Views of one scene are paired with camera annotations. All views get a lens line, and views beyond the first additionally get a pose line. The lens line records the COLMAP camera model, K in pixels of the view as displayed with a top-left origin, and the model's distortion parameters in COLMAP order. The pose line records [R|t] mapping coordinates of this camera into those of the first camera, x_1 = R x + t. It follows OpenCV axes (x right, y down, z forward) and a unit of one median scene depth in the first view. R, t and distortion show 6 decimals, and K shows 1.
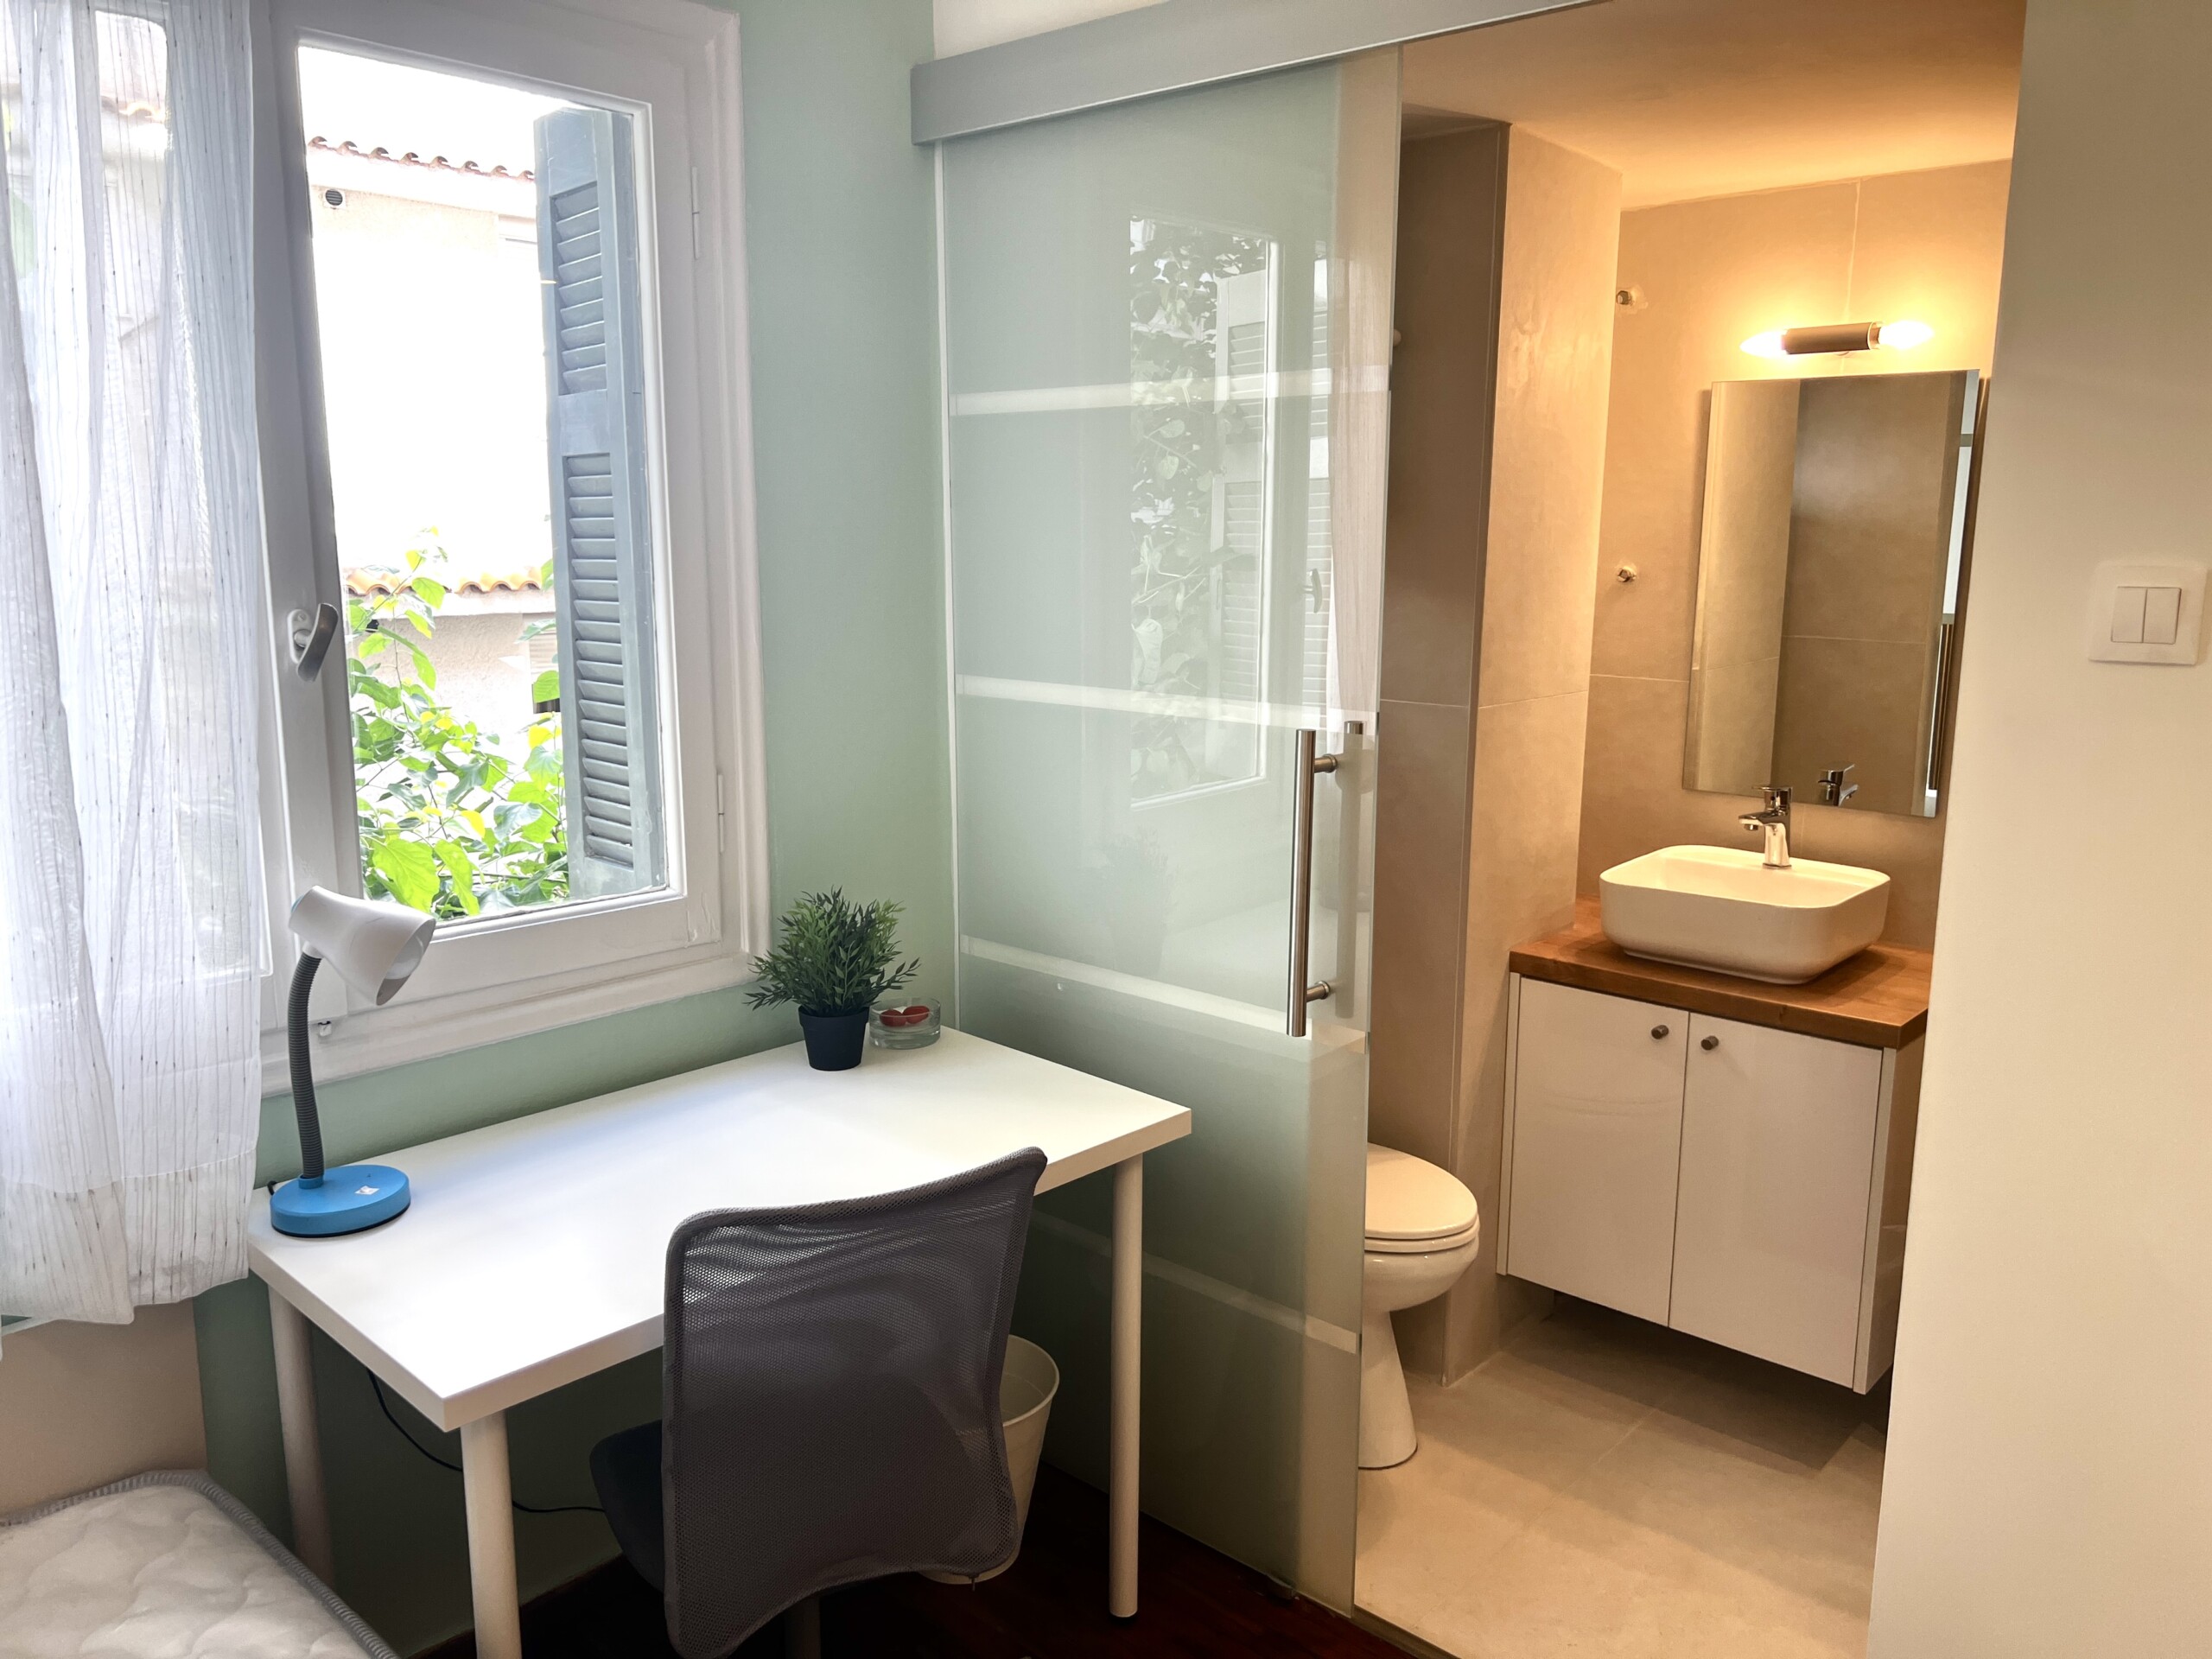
lens RADIAL K [[1665.8, 0, 1118.1], [0, 1665.8, 824.7], [0, 0, 1]] dist [0.055554, -0.066787]
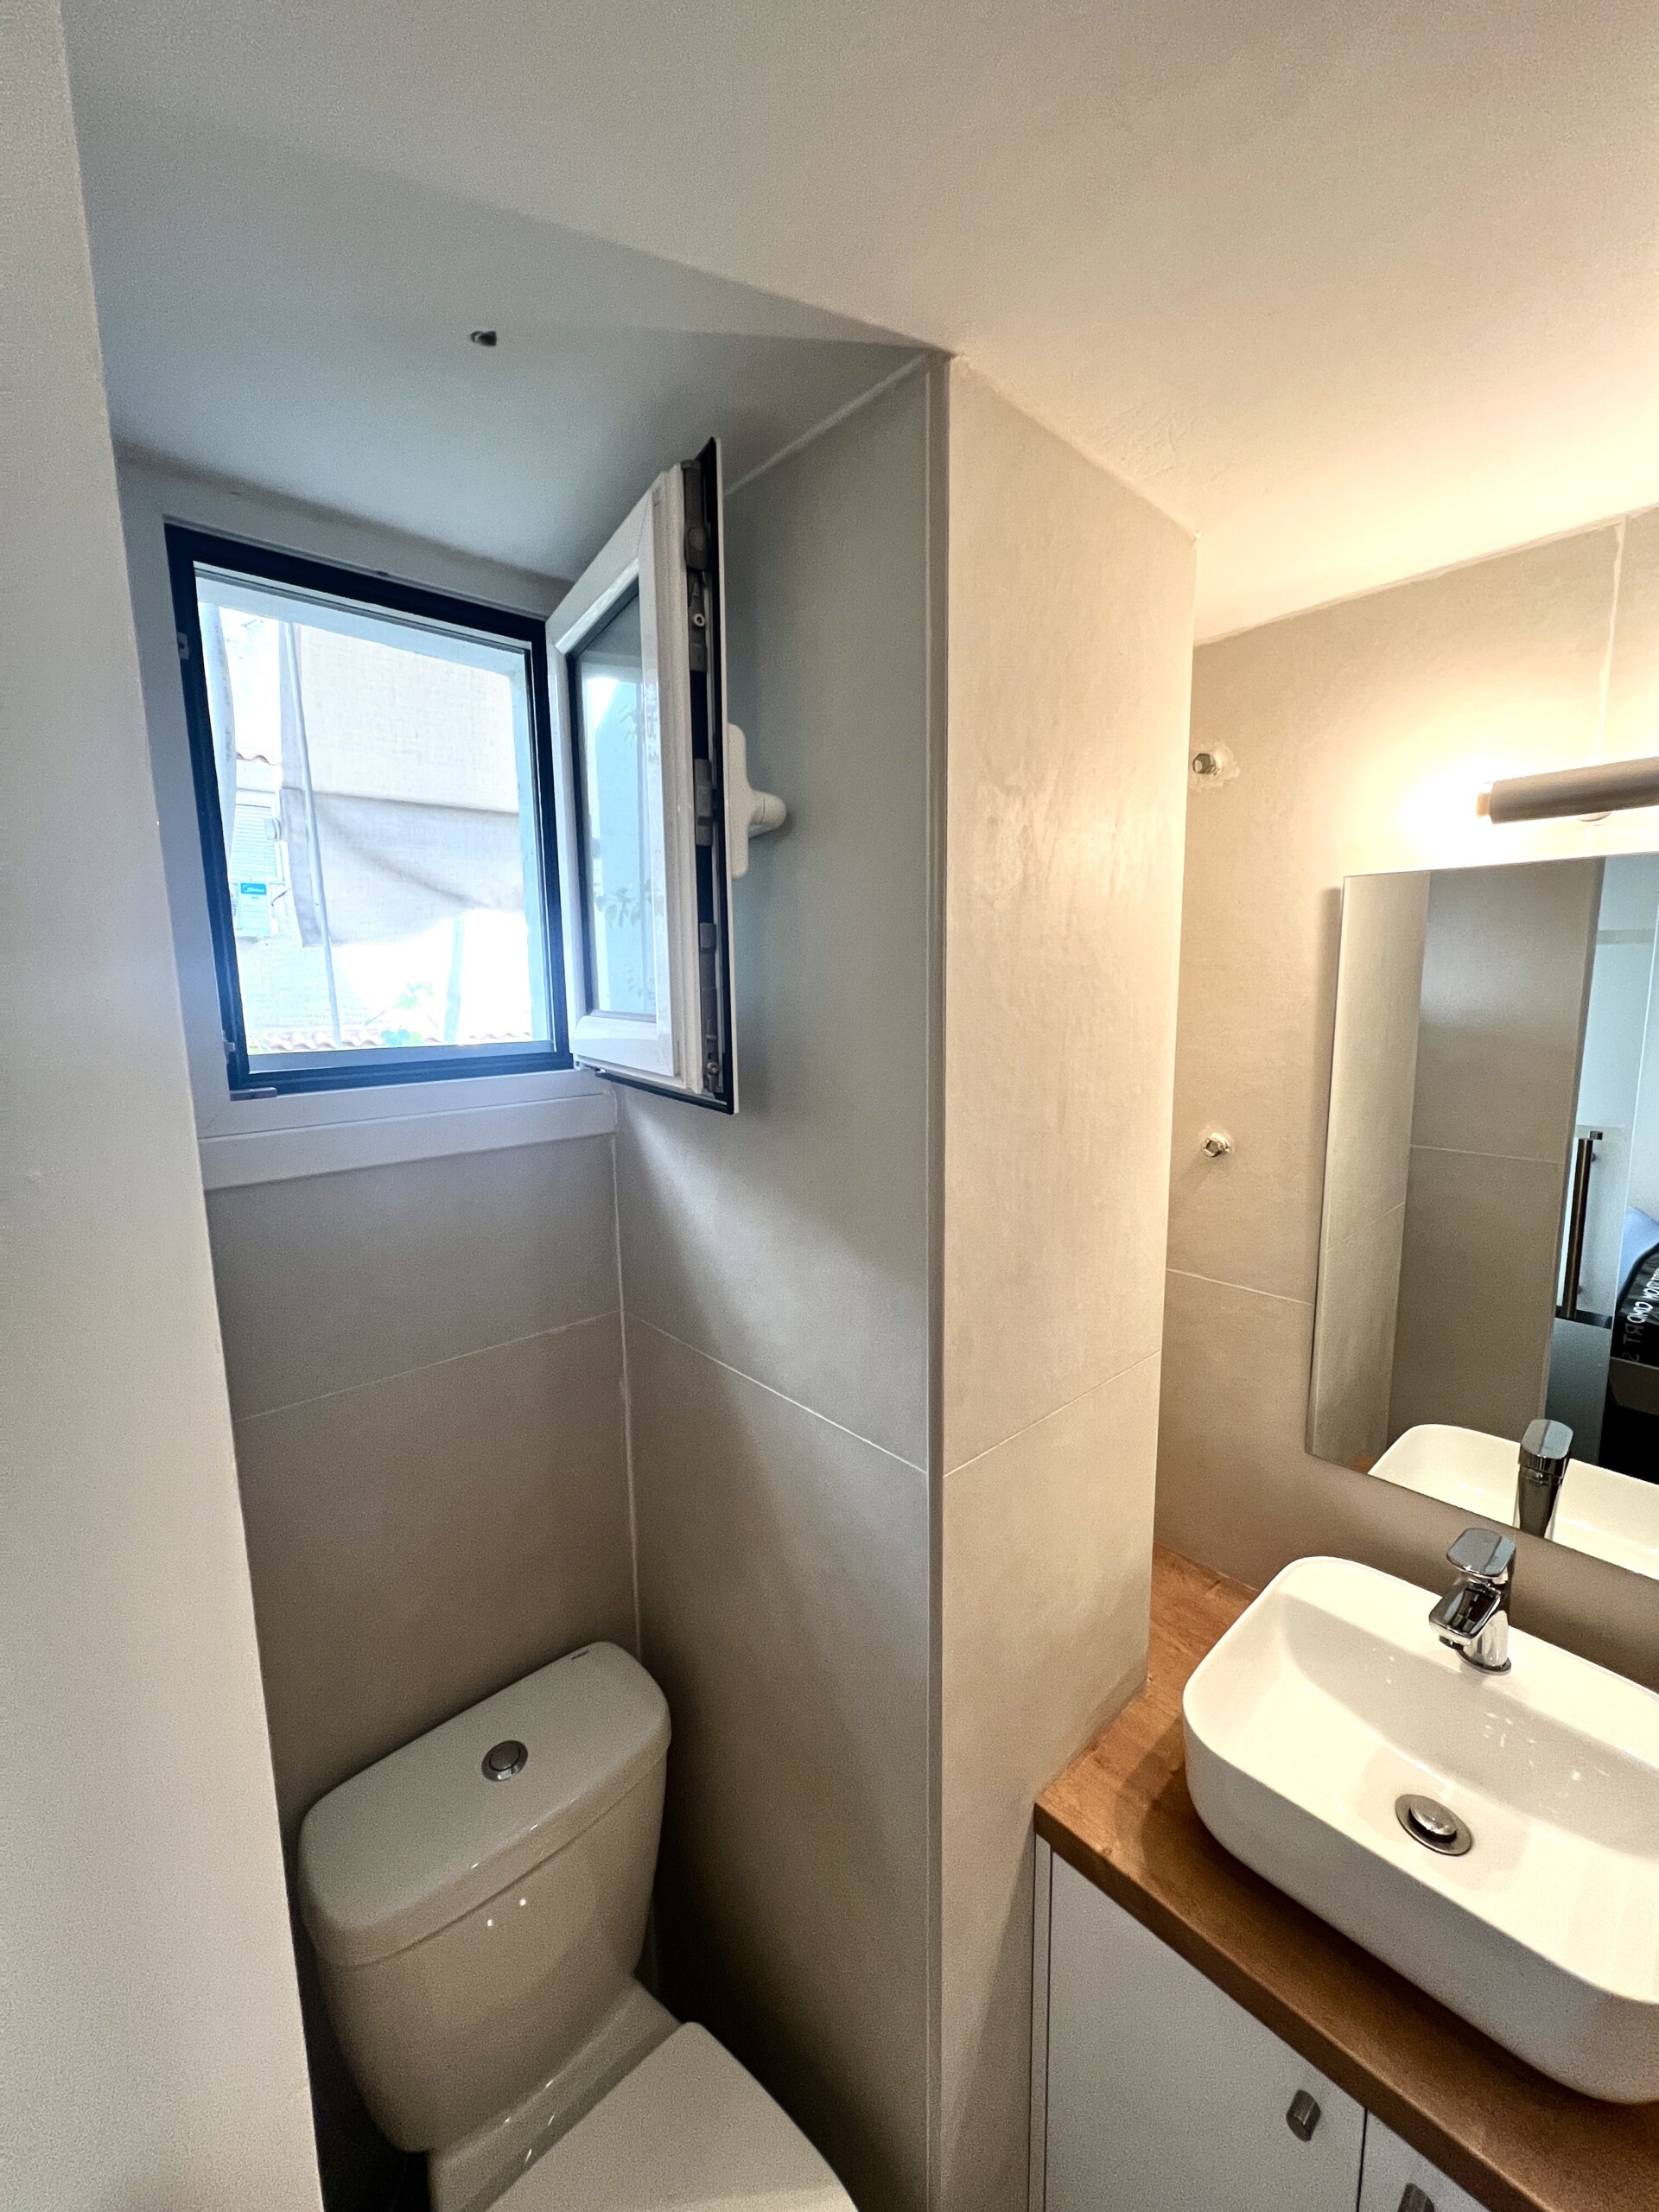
lens RADIAL K [[887.7, 0, 820.6], [0, 887.7, 1100.5], [0, 0, 1]] dist [-0.002144, -0.000083]
pose [[0.992820, -0.008129, -0.119341, 0.197976], [0.003697, 0.999297, -0.037310, -0.170168], [0.119561, 0.036600, 0.992152, 0.659548]]
